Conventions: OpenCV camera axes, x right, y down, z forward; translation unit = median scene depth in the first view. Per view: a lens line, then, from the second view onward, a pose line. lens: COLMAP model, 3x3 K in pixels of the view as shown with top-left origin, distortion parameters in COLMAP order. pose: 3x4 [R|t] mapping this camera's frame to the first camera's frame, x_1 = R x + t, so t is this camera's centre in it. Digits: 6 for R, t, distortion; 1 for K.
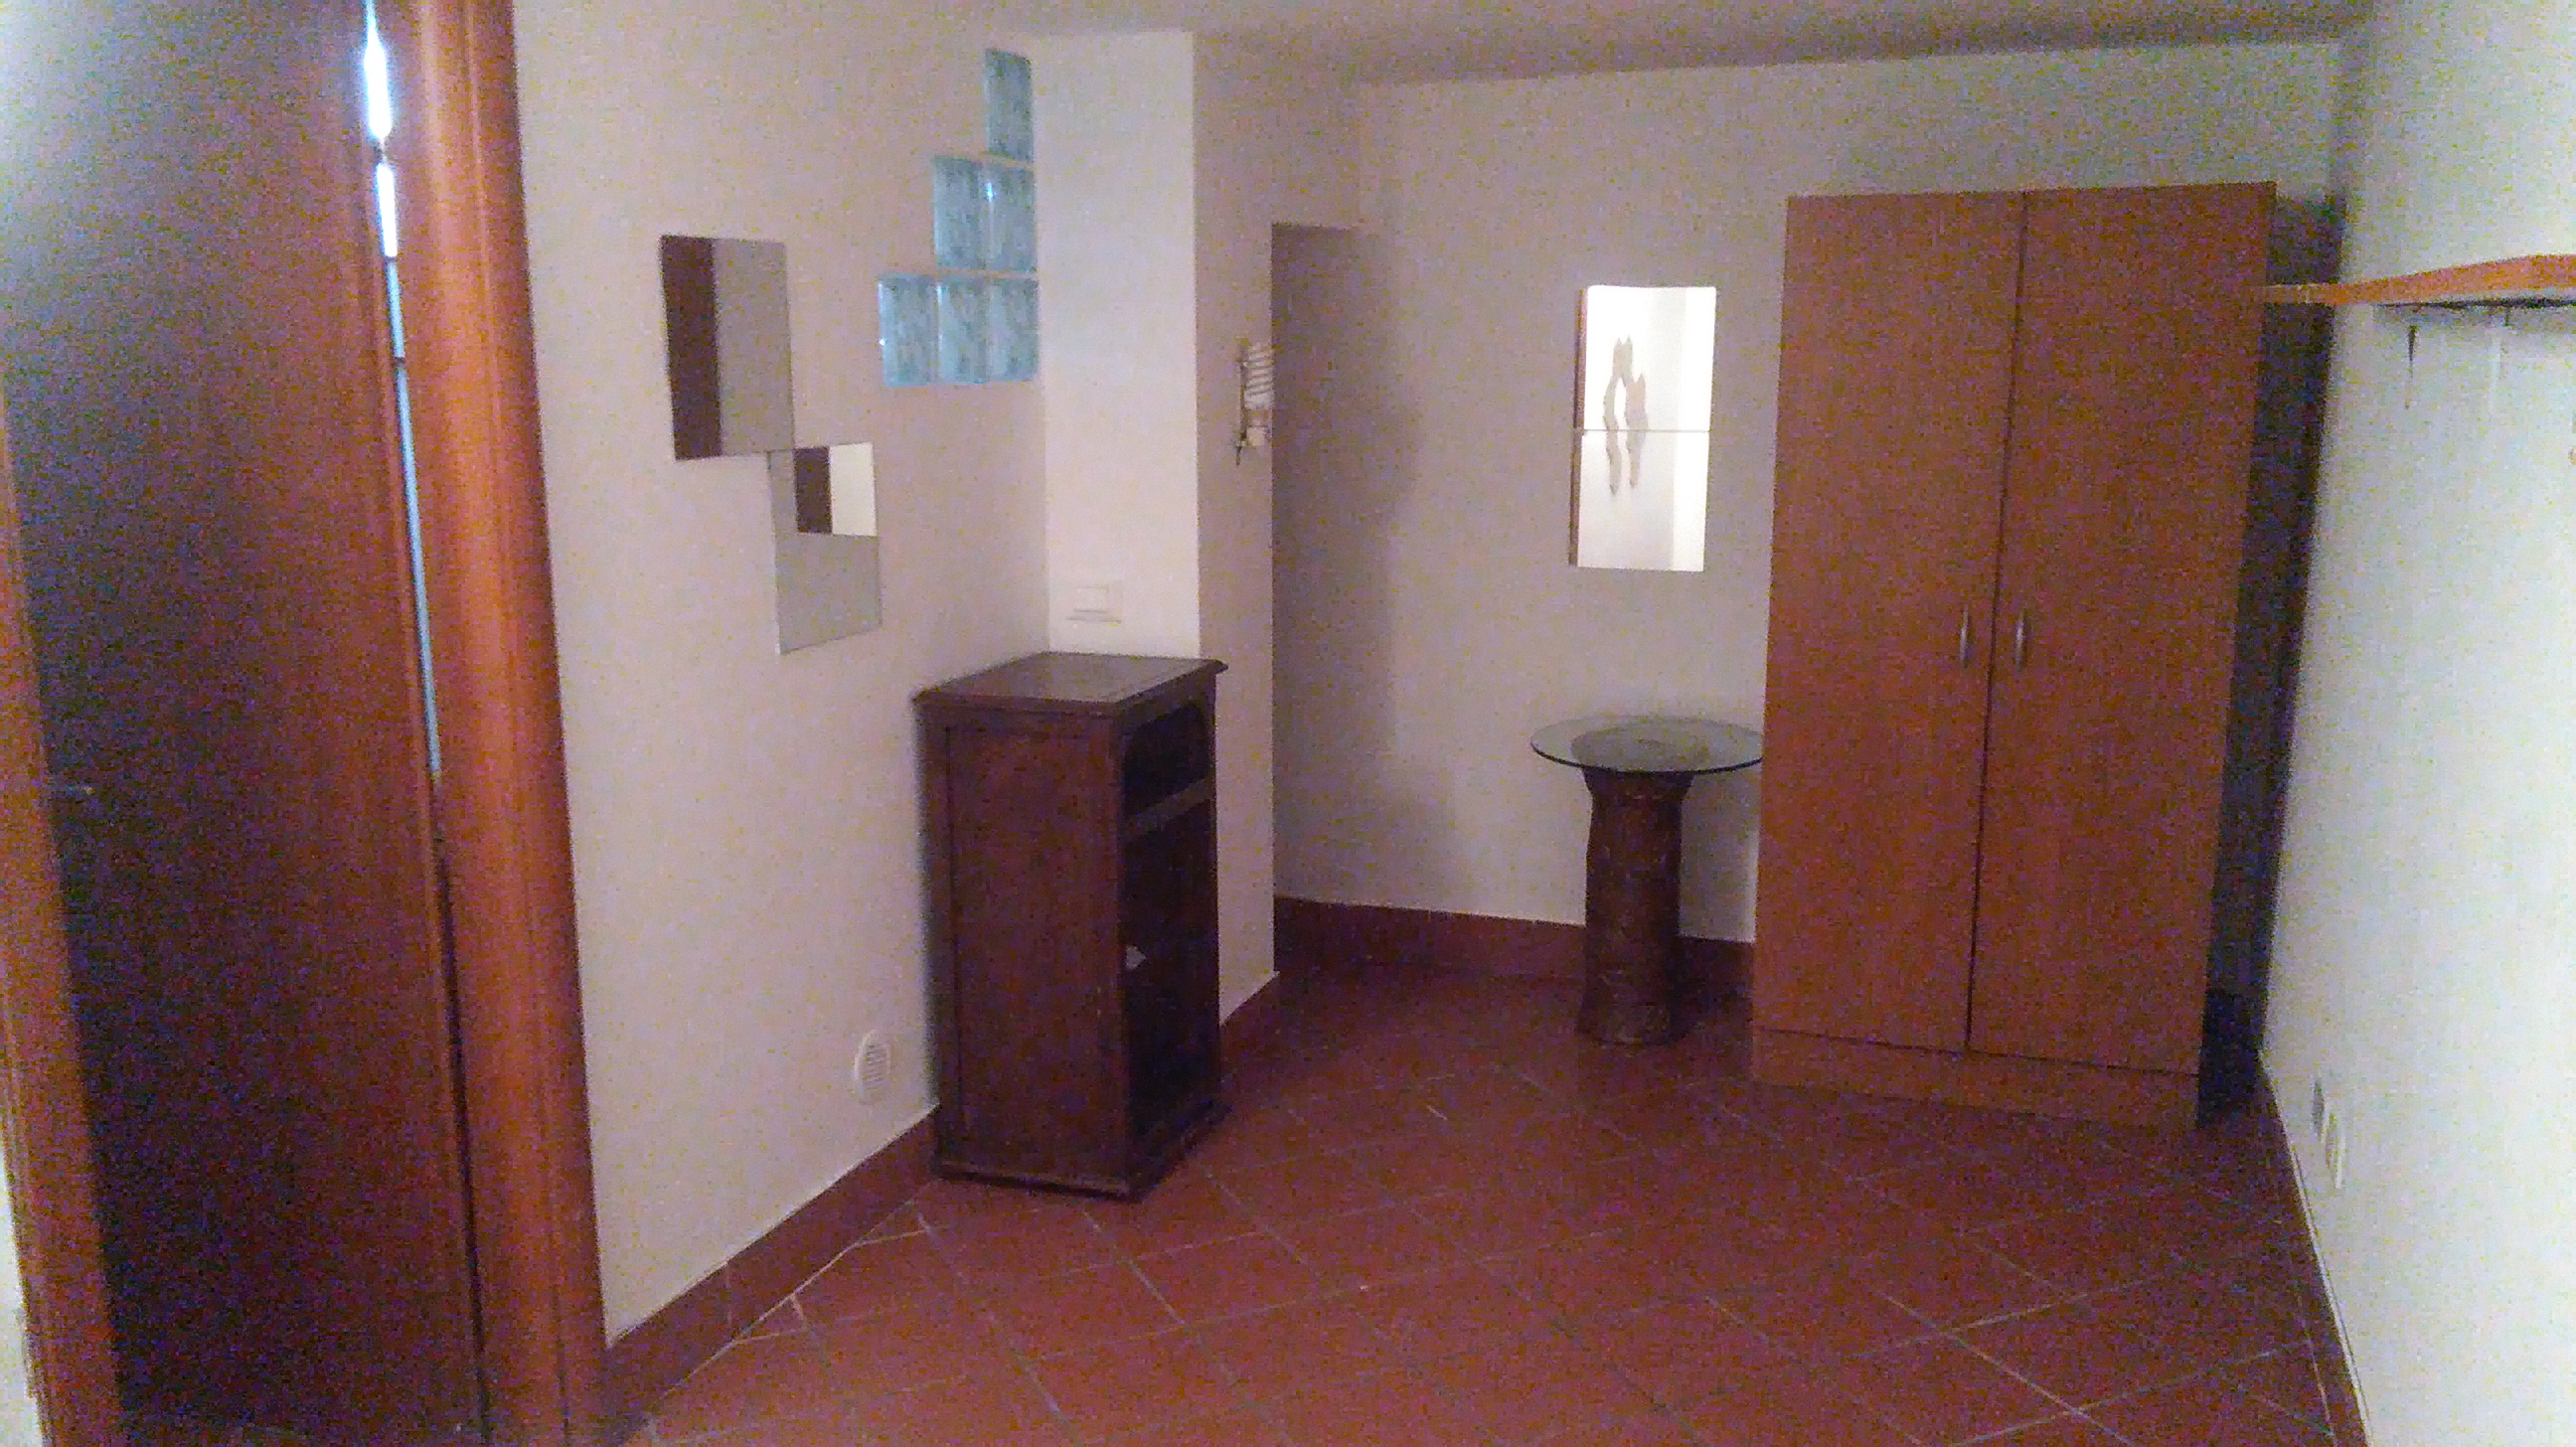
lens RADIAL K [[2069.5, 0, 1293.8], [0, 2069.5, 751.6], [0, 0, 1]] dist [0.108758, -0.202530]
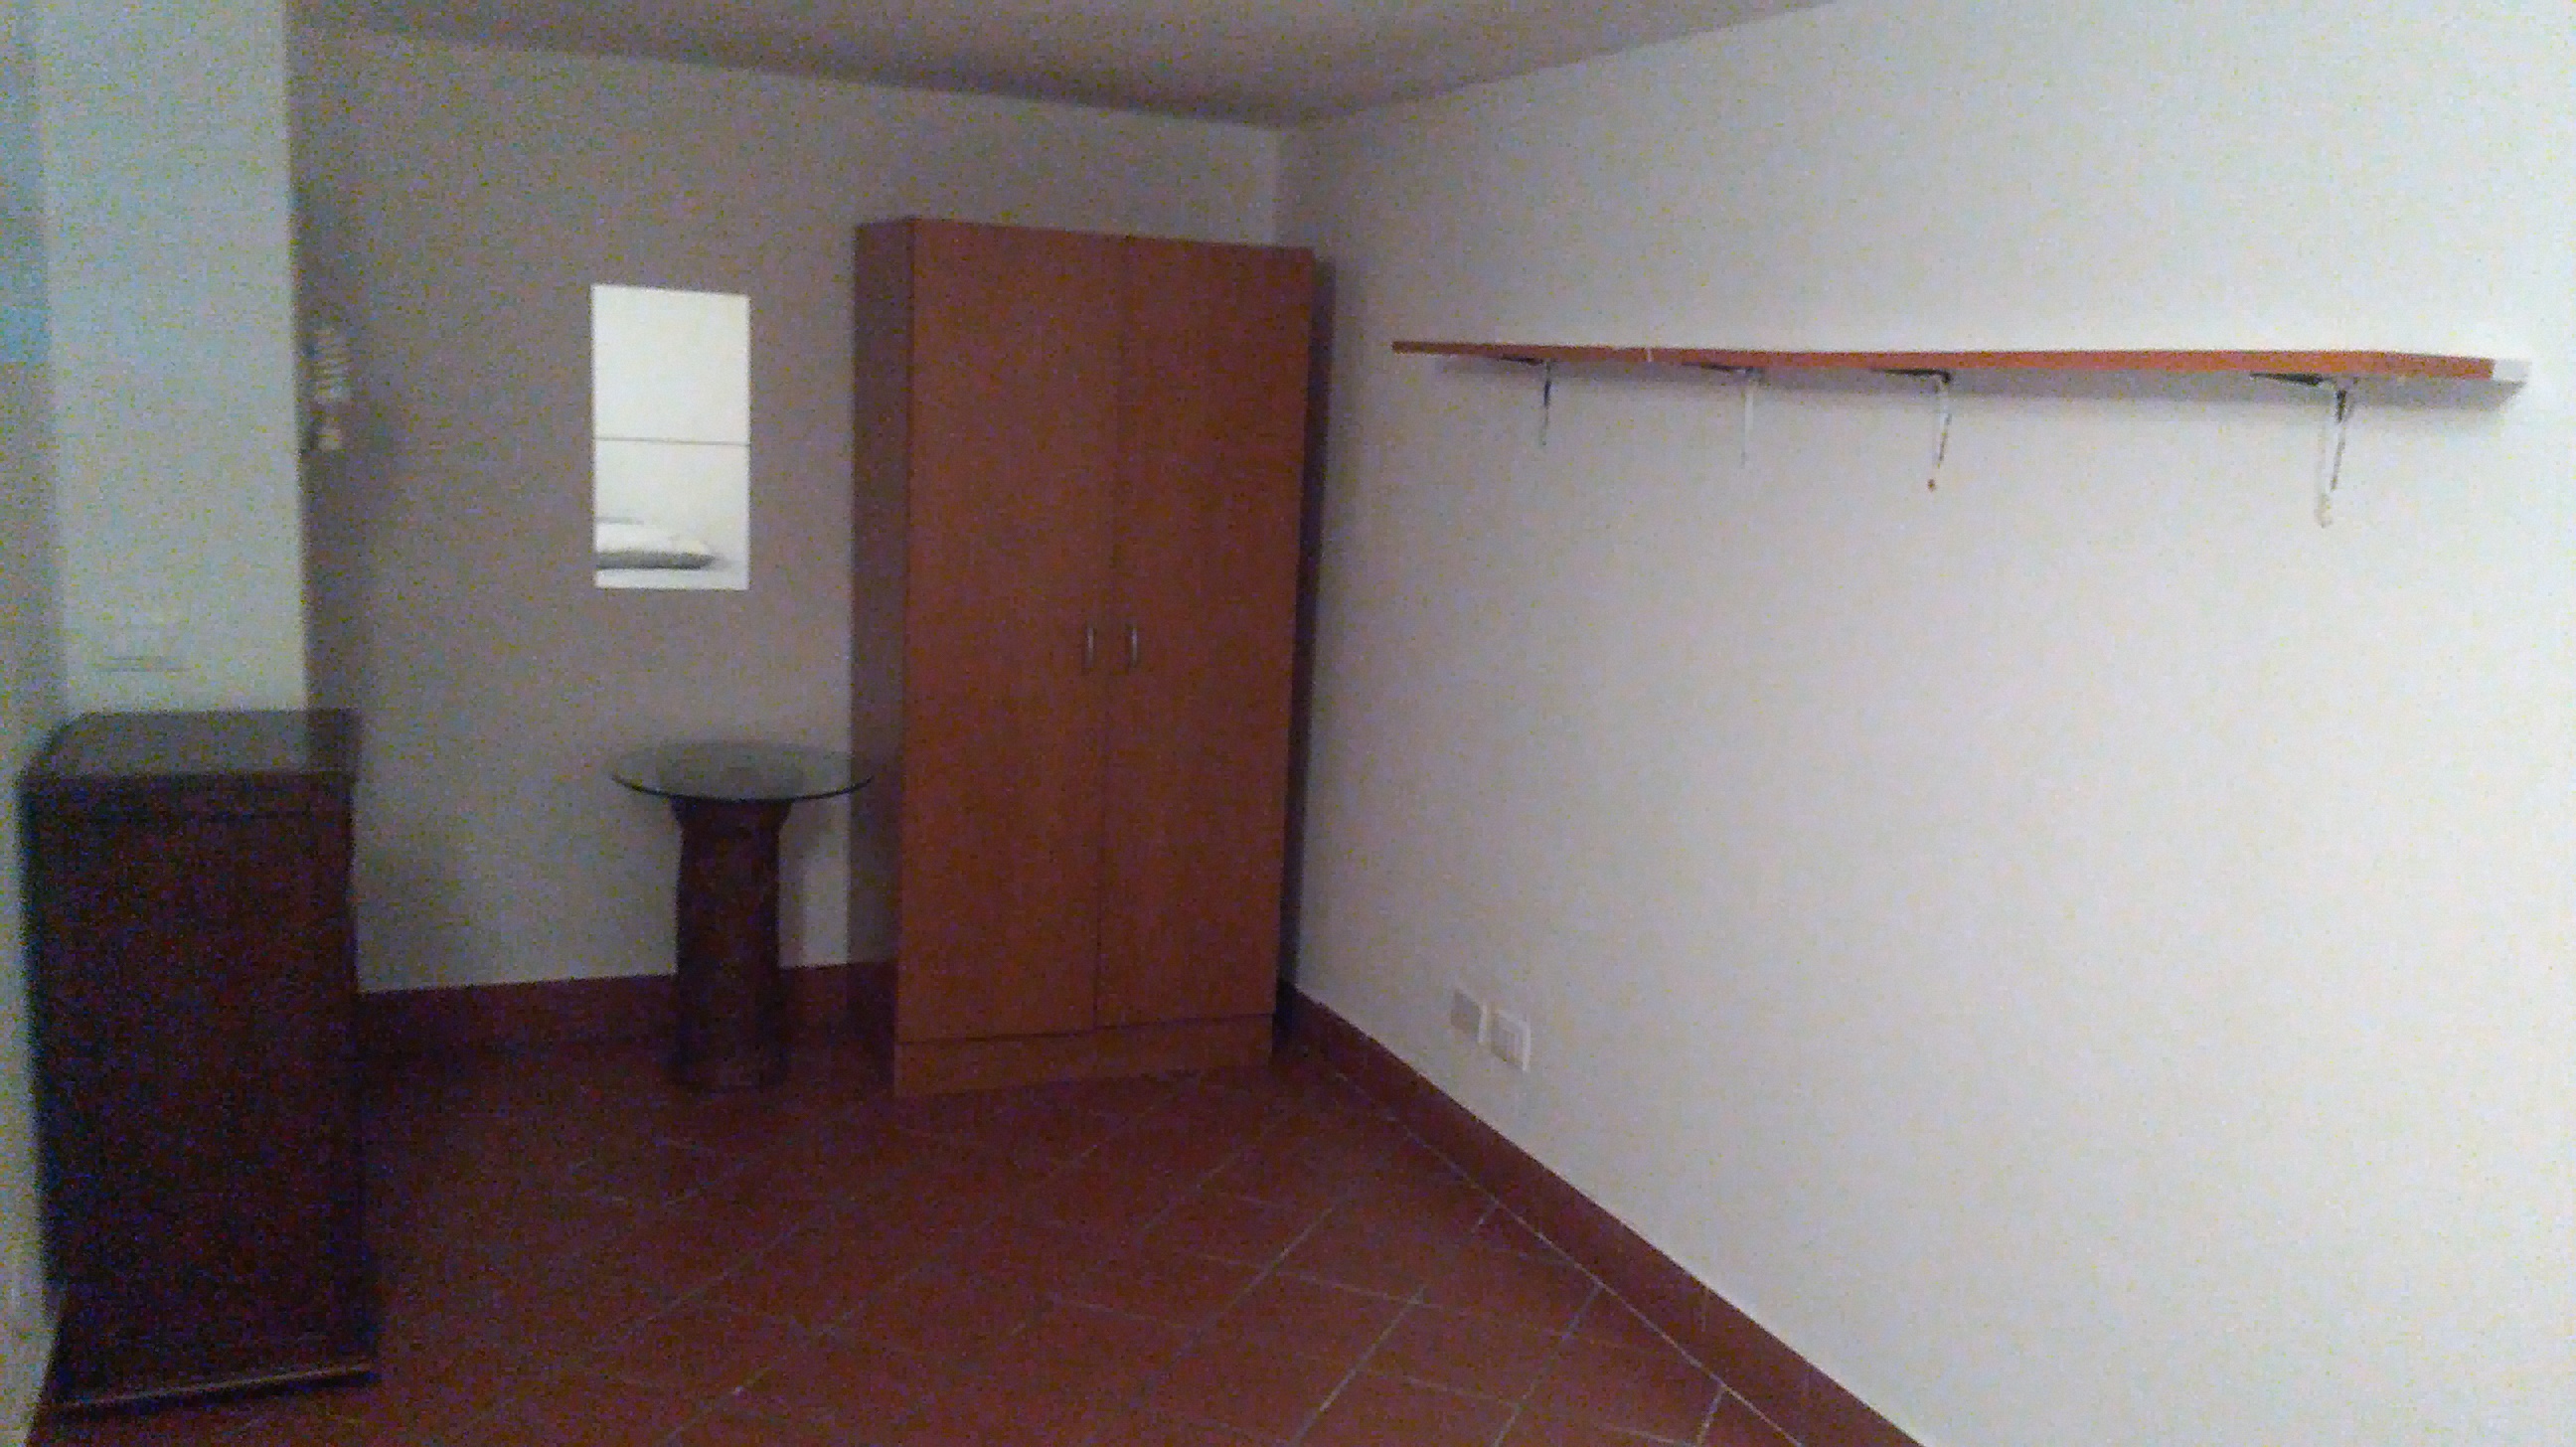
lens RADIAL K [[2069.5, 0, 1293.8], [0, 2069.5, 751.6], [0, 0, 1]] dist [0.108758, -0.202530]
pose [[0.741737, -0.075682, 0.666408, -0.277957], [0.081335, 0.996430, 0.022633, -0.014178], [-0.665741, 0.037415, 0.745244, 0.117431]]
